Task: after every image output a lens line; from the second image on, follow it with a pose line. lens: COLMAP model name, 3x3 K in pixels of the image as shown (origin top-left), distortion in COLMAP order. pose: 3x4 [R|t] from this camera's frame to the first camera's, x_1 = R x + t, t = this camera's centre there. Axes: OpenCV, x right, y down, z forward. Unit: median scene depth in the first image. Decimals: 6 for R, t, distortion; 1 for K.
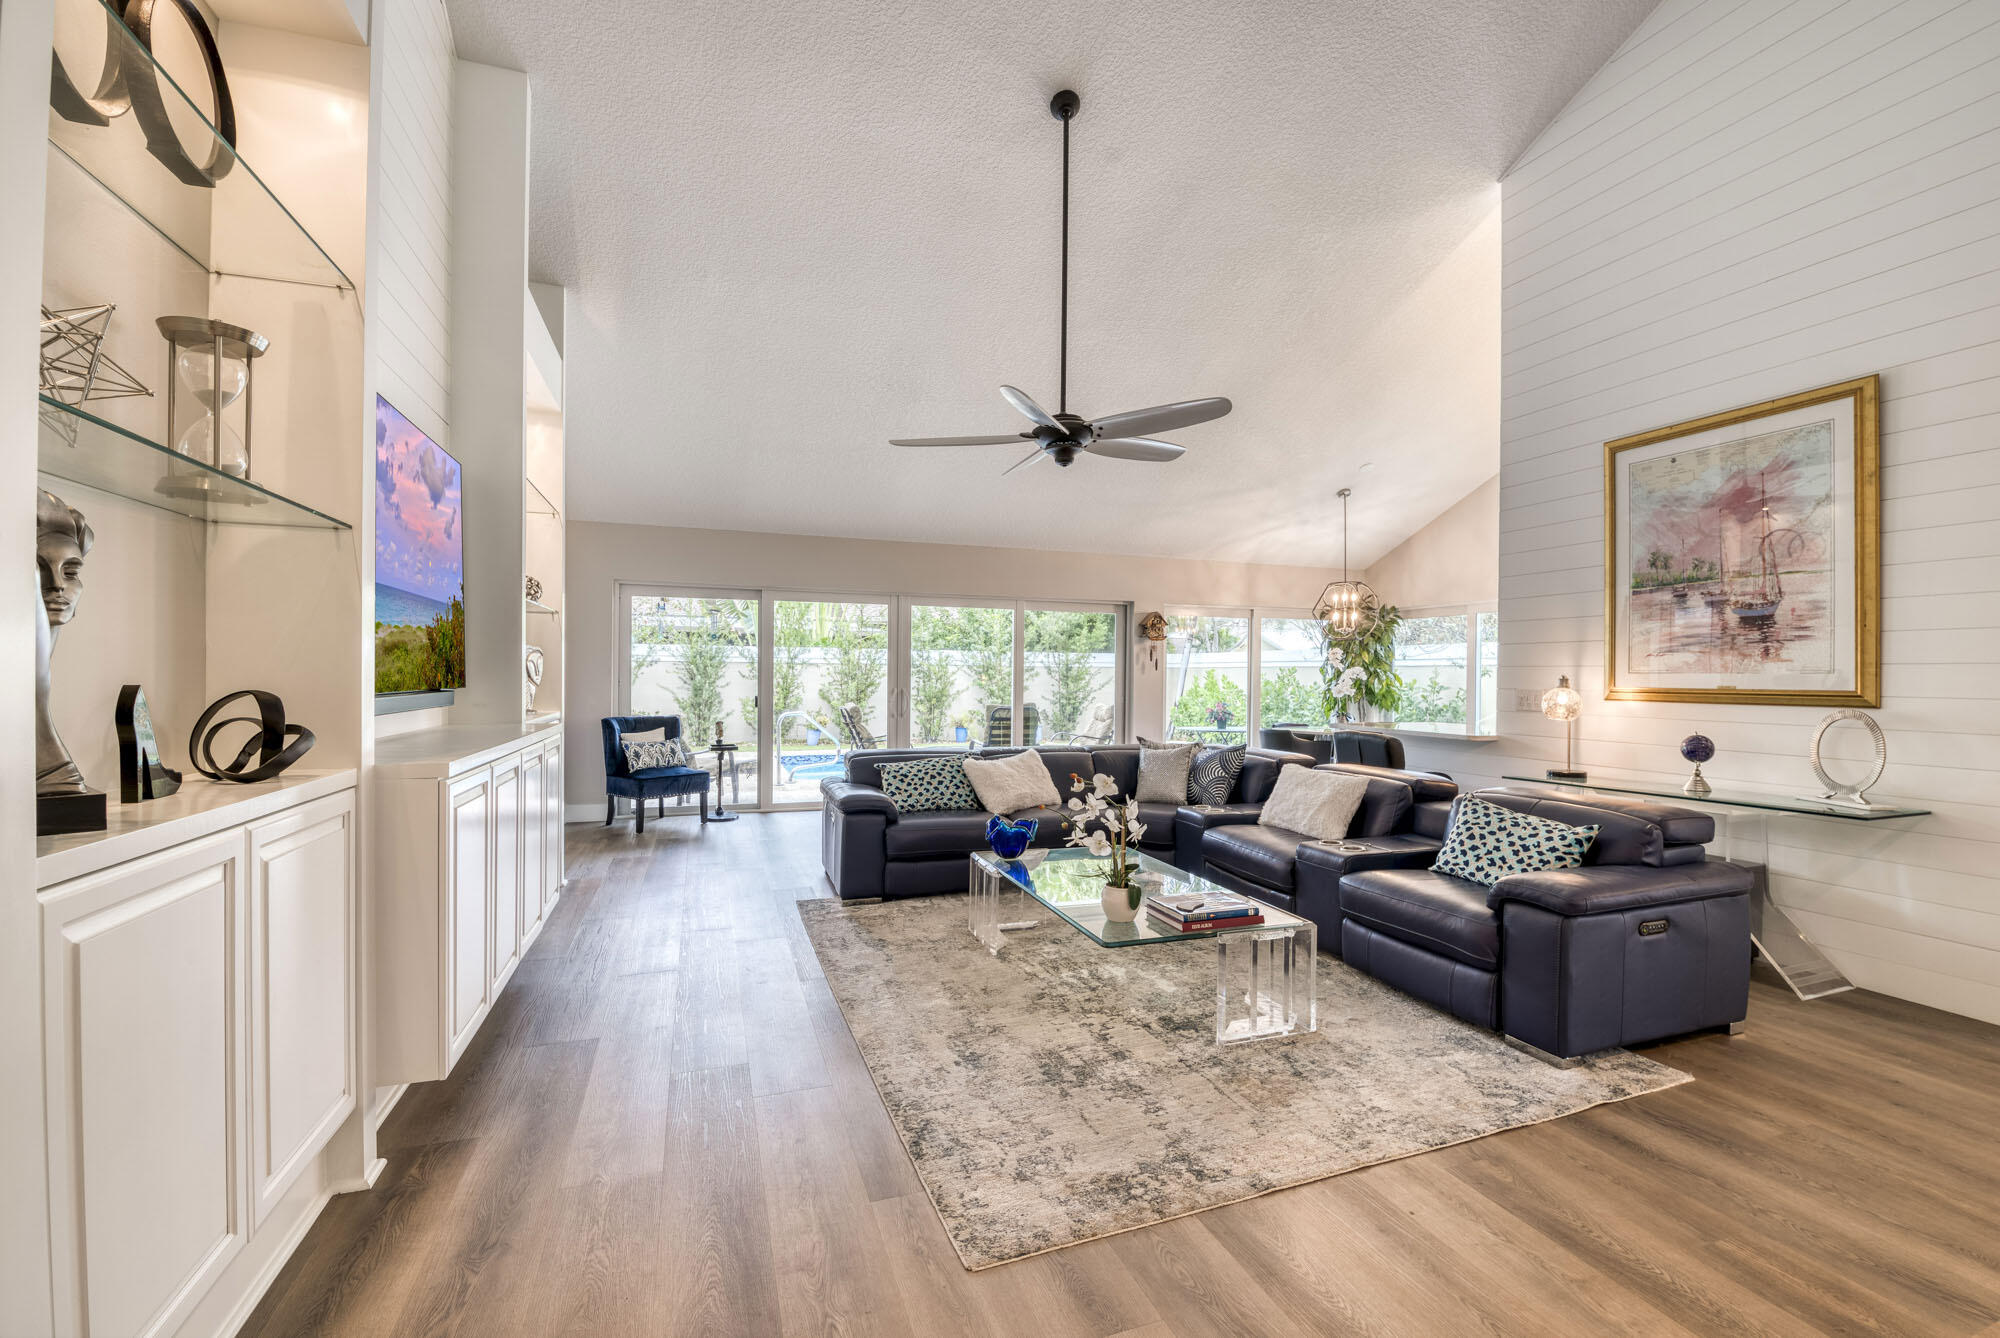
lens RADIAL K [[855.2, 0, 1024.7], [0, 855.2, 682.9], [0, 0, 1]] dist [-0.016632, -0.000877]
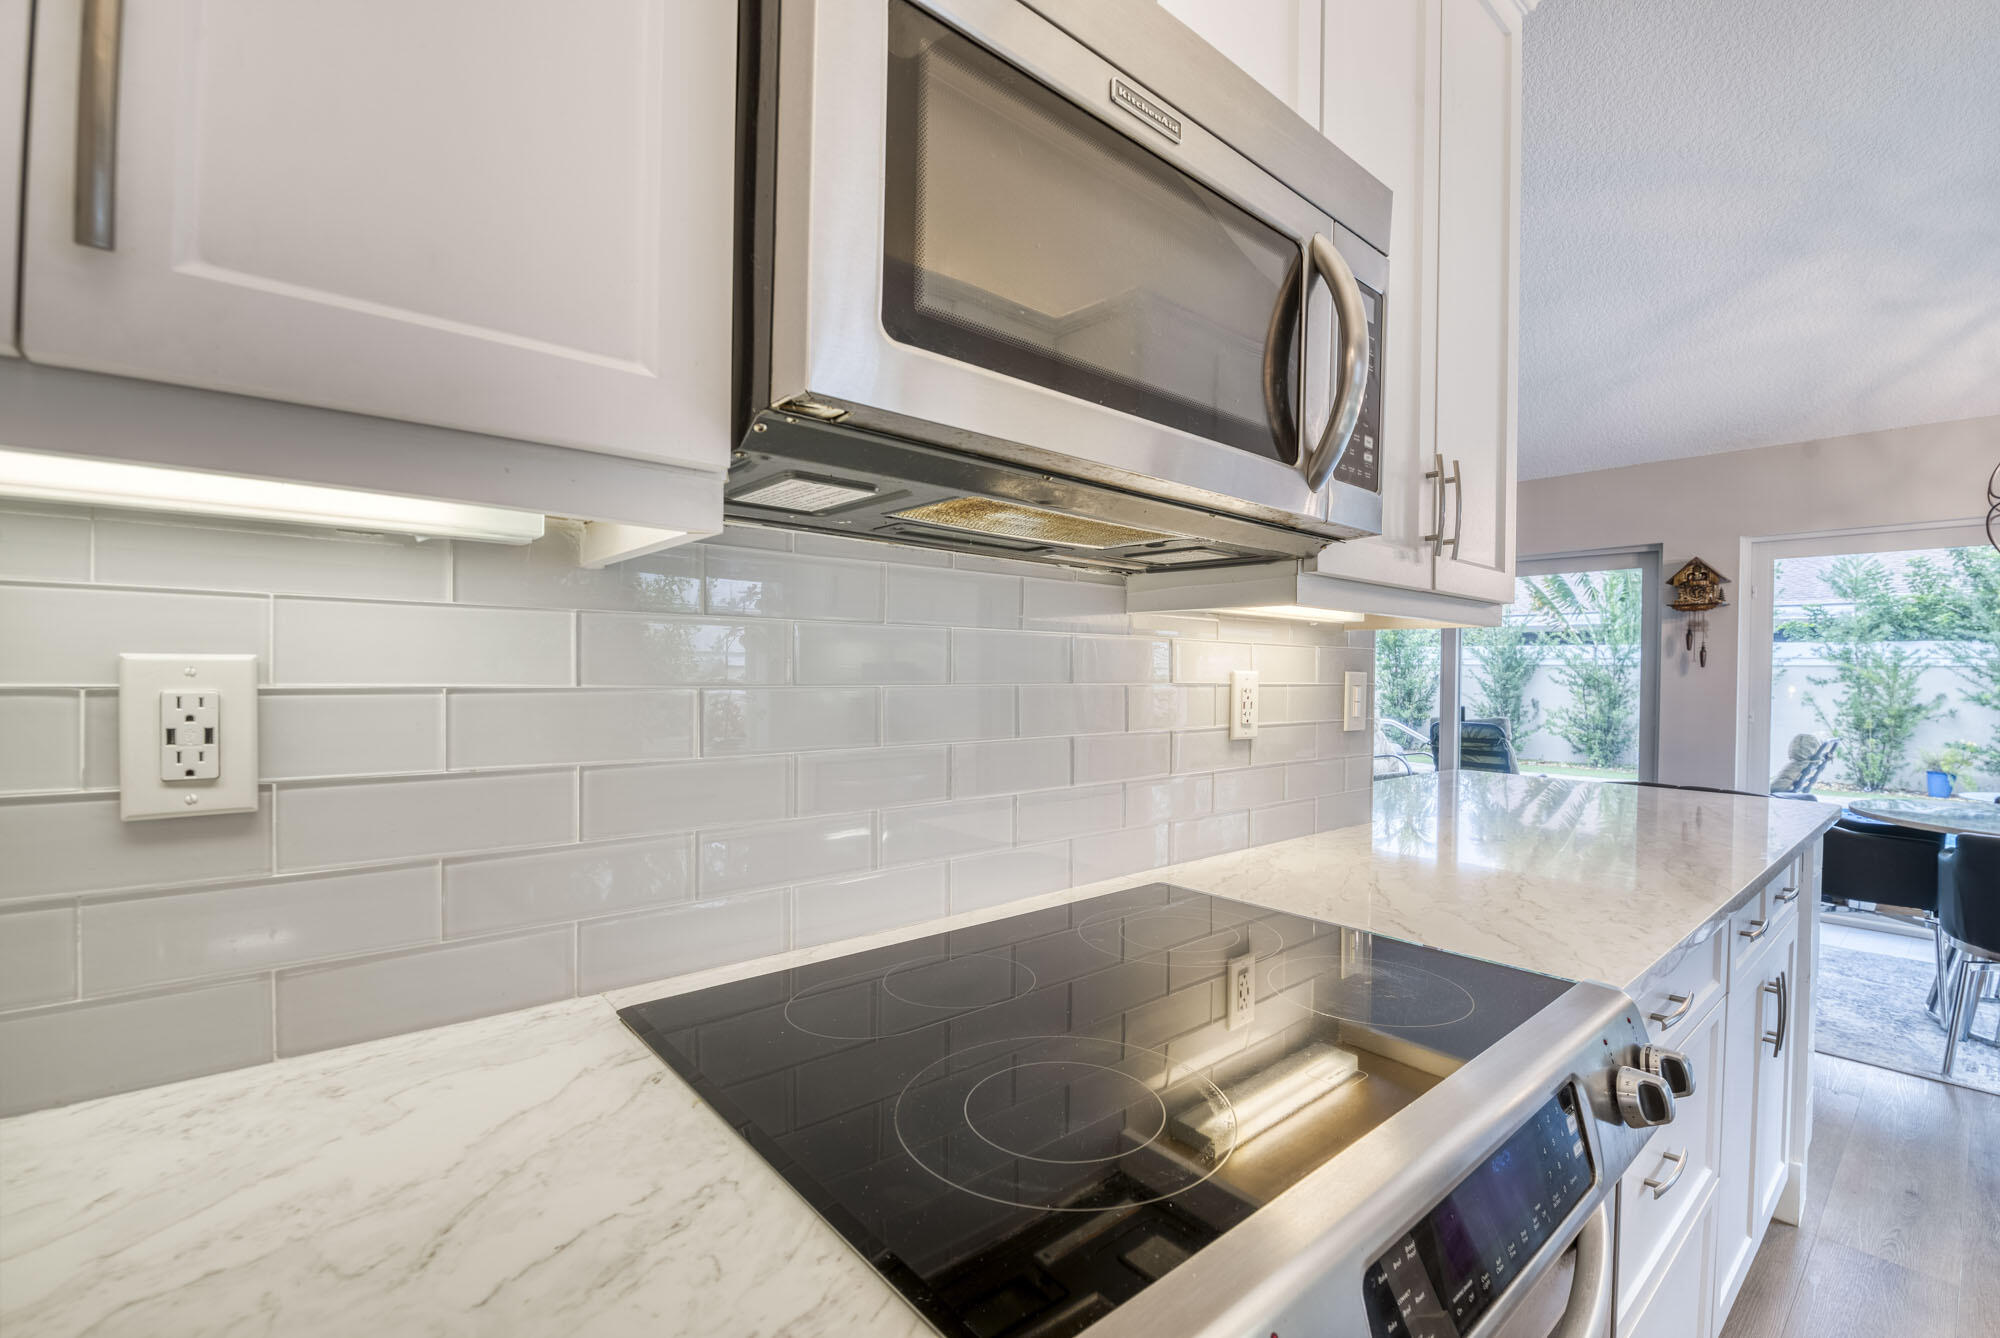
lens RADIAL K [[855.2, 0, 1024.7], [0, 855.2, 682.9], [0, 0, 1]] dist [-0.016632, -0.000877]
pose [[0.345069, 0.014713, -0.938462, 0.496152], [-0.013053, 0.999856, 0.010876, -0.006246], [0.938486, 0.008497, 0.345212, 0.429712]]
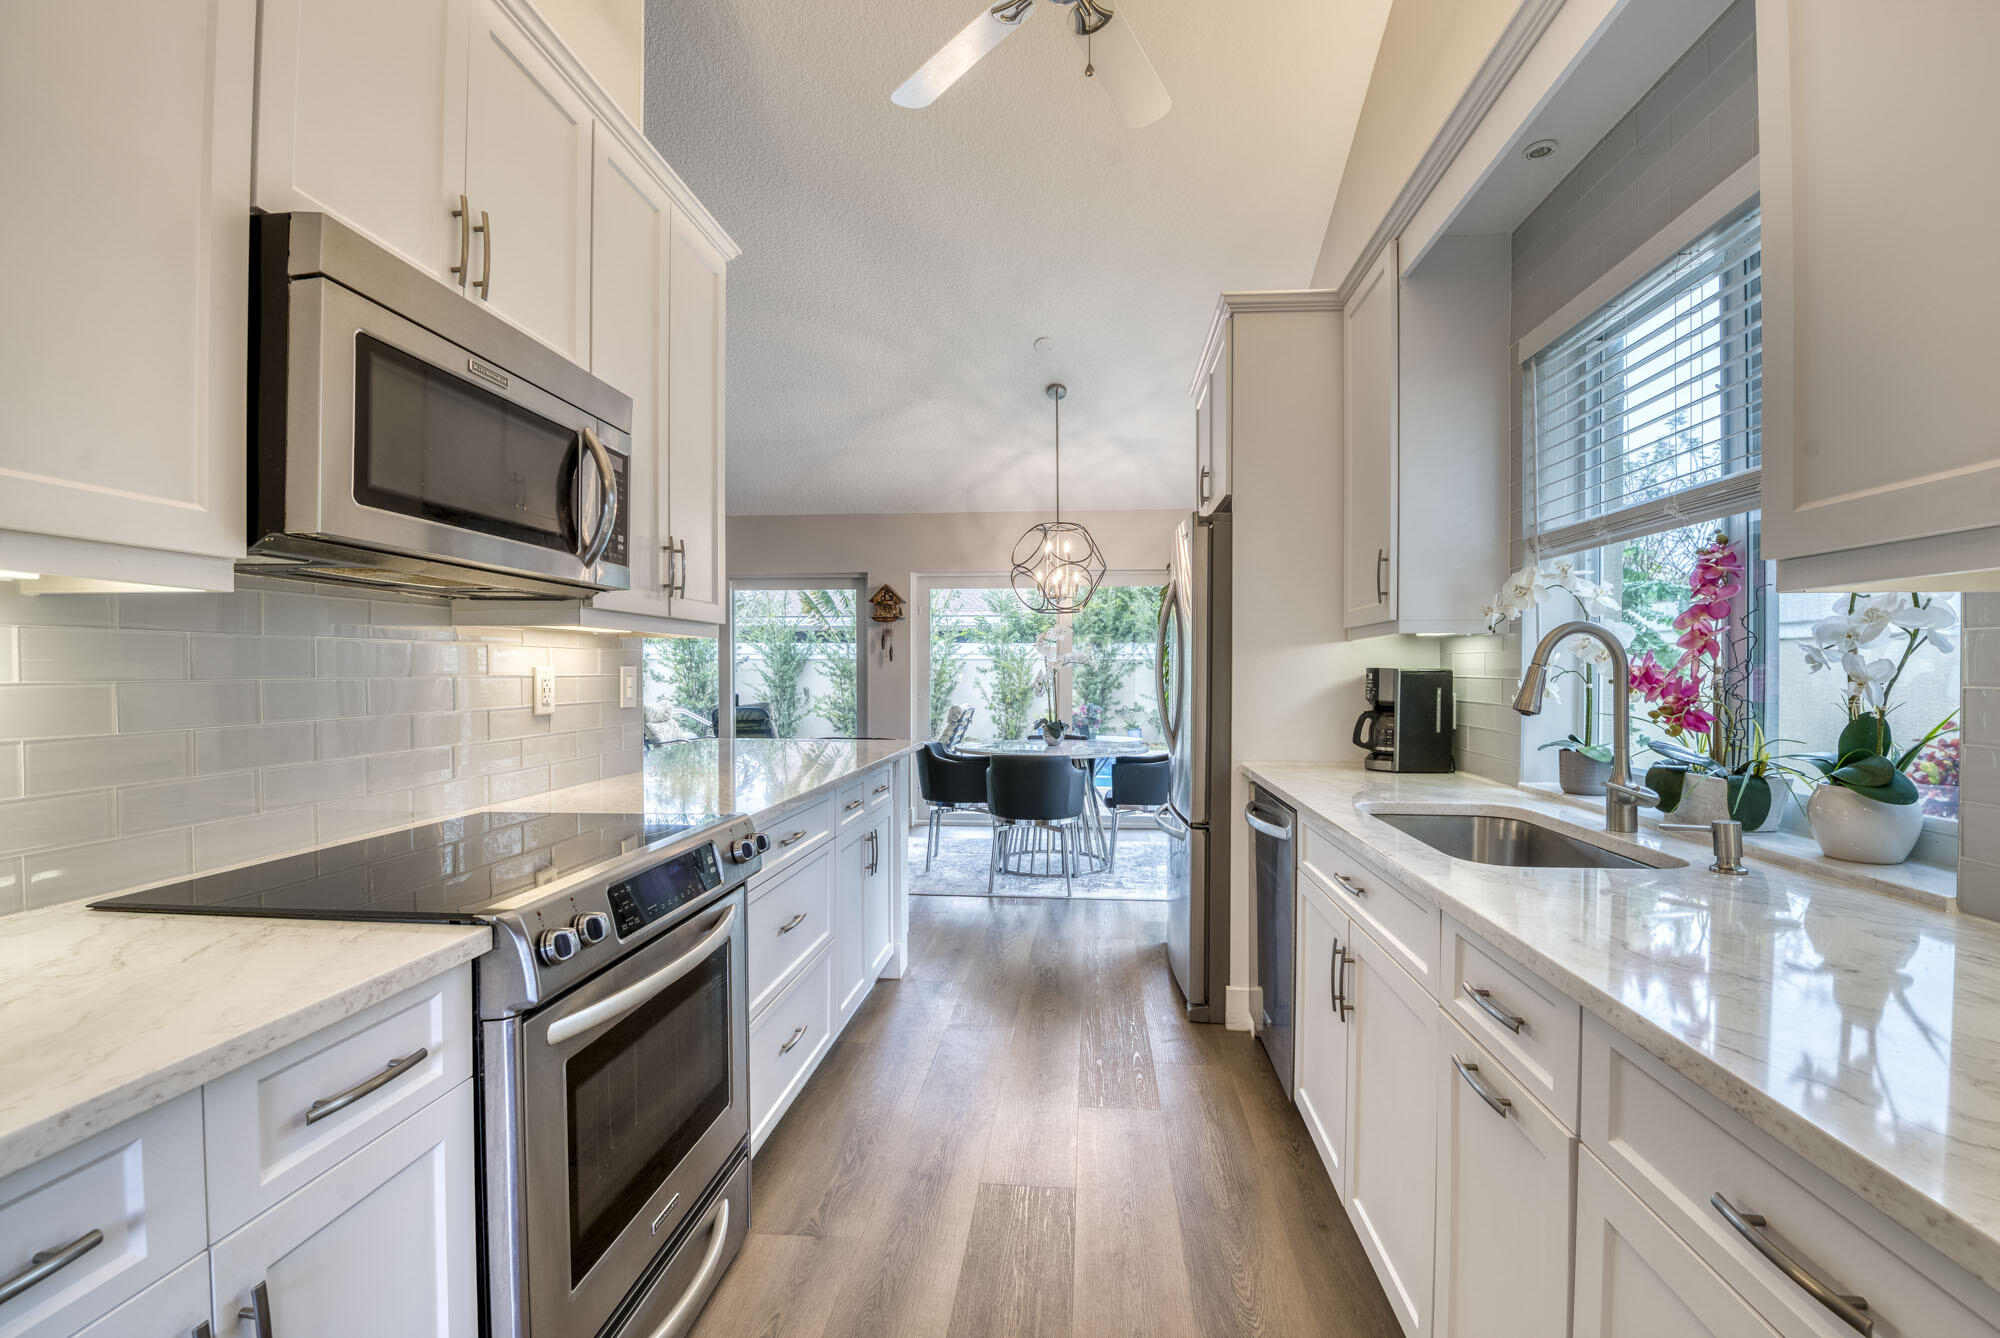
lens RADIAL K [[855.2, 0, 1024.7], [0, 855.2, 682.9], [0, 0, 1]] dist [-0.016632, -0.000877]
pose [[0.904319, 0.005754, -0.426819, 0.581256], [-0.000645, 0.999926, 0.012114, -0.005686], [0.426858, -0.010680, 0.904256, 0.367049]]
